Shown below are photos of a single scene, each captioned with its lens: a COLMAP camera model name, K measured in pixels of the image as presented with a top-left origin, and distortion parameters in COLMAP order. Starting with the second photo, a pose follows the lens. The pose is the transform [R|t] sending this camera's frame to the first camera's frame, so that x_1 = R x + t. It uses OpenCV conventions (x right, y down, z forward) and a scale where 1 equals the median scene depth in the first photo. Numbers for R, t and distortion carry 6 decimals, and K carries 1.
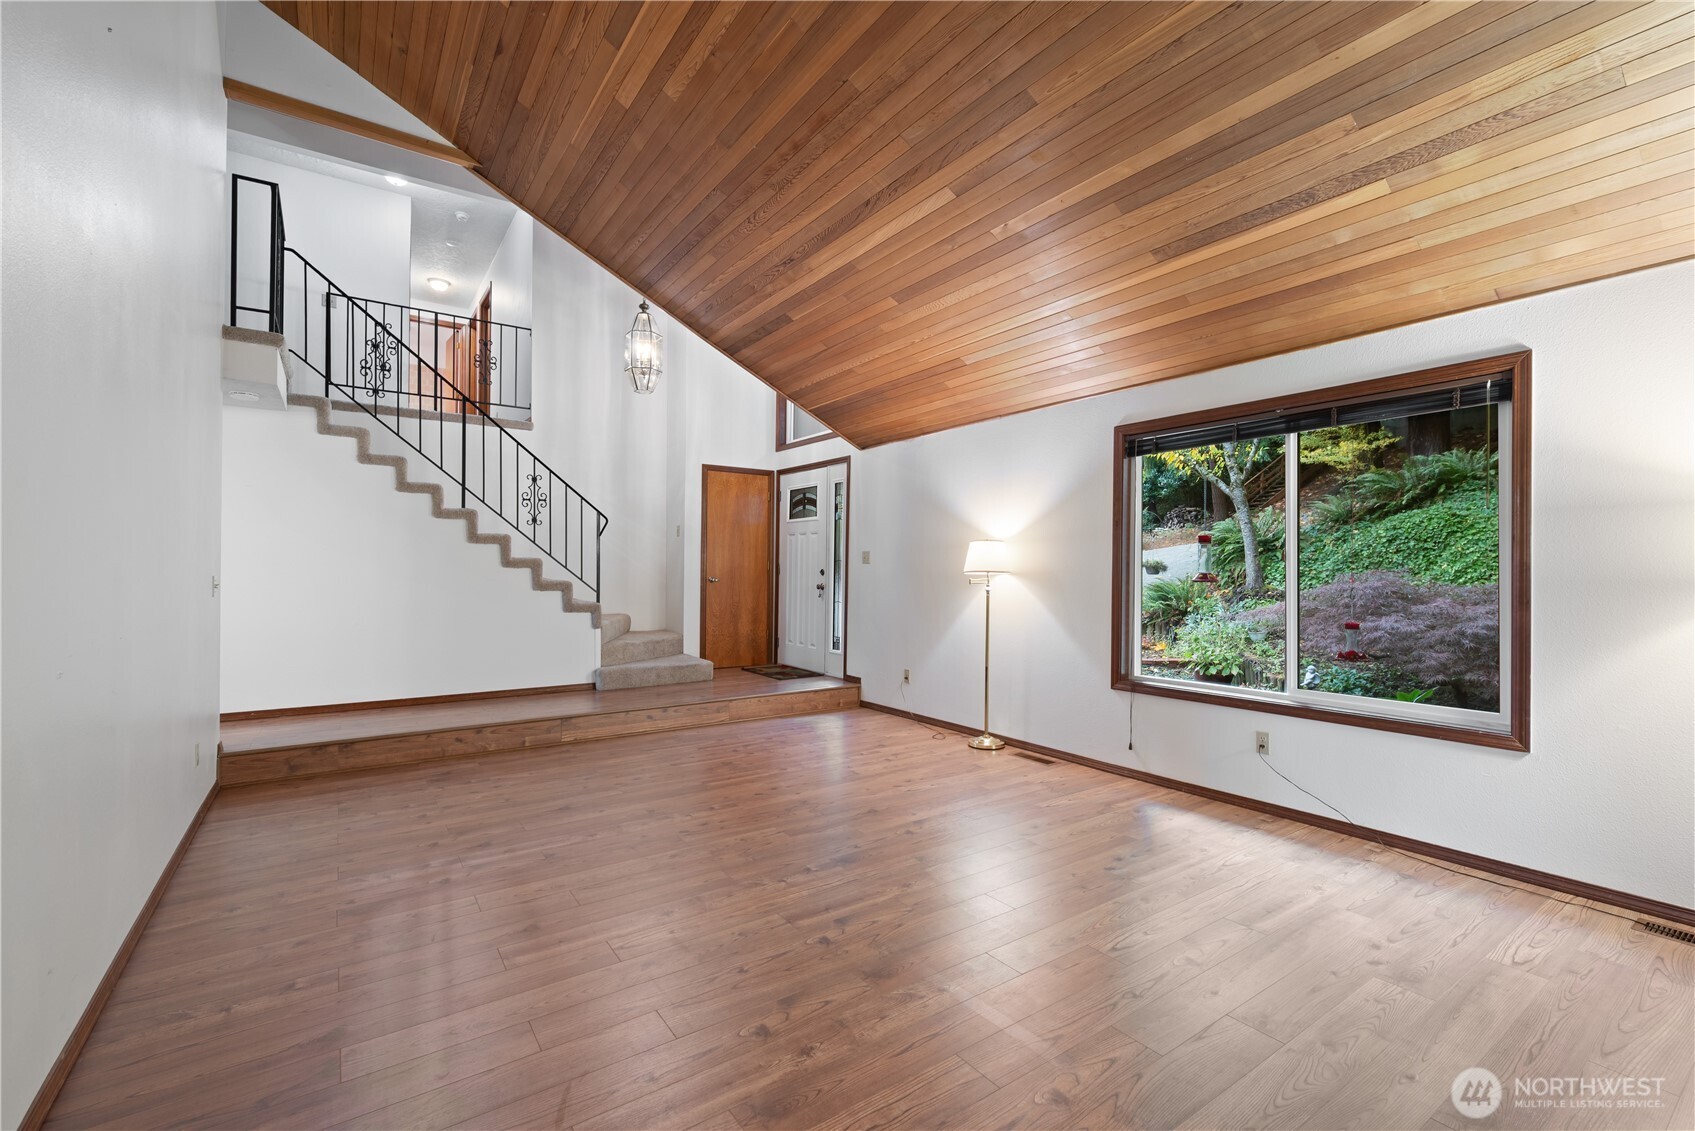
lens RADIAL K [[724.0, 0, 847.4], [0, 724.0, 569.7], [0, 0, 1]] dist [0.000222, -0.000003]
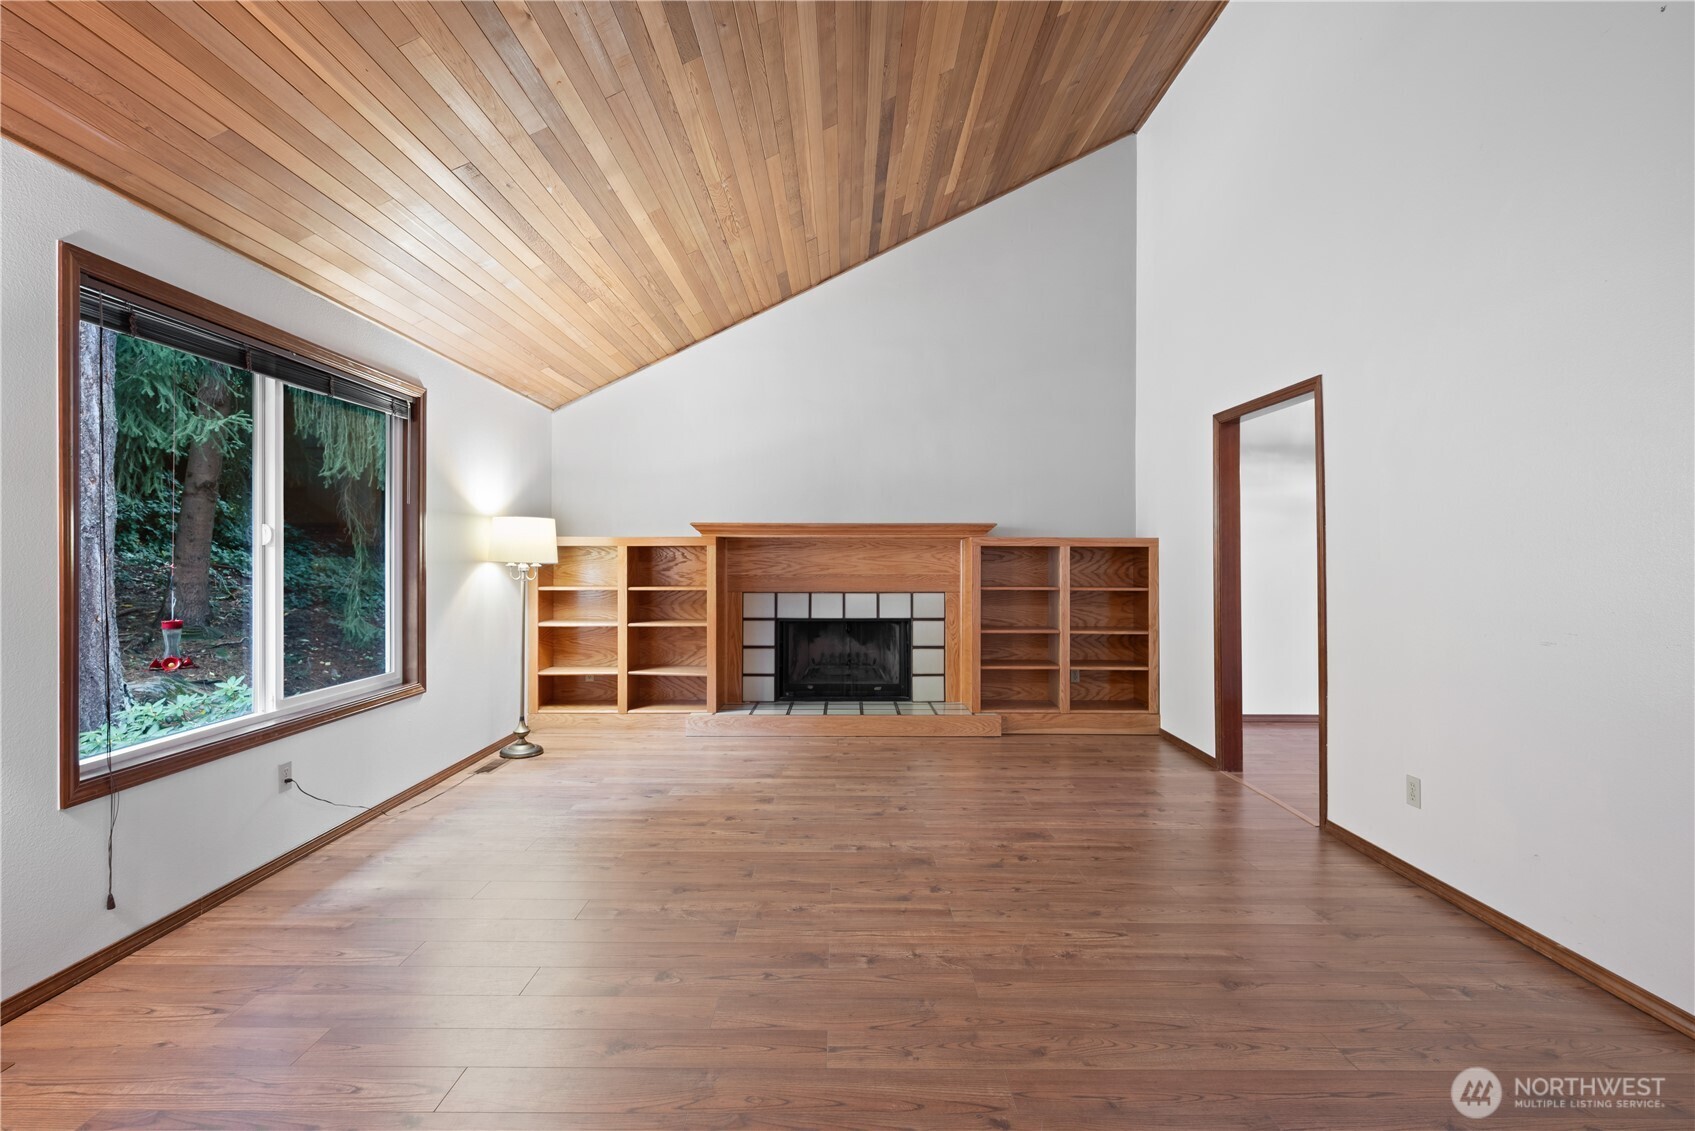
lens RADIAL K [[778.7, 0, 847.3], [0, 778.7, 560.1], [0, 0, 1]] dist [-0.001688, -0.000646]
pose [[-0.821664, -0.008171, 0.569913, -0.474123], [-0.007720, 0.999965, 0.003206, 0.000734], [-0.569920, -0.001765, -0.821699, 1.629239]]
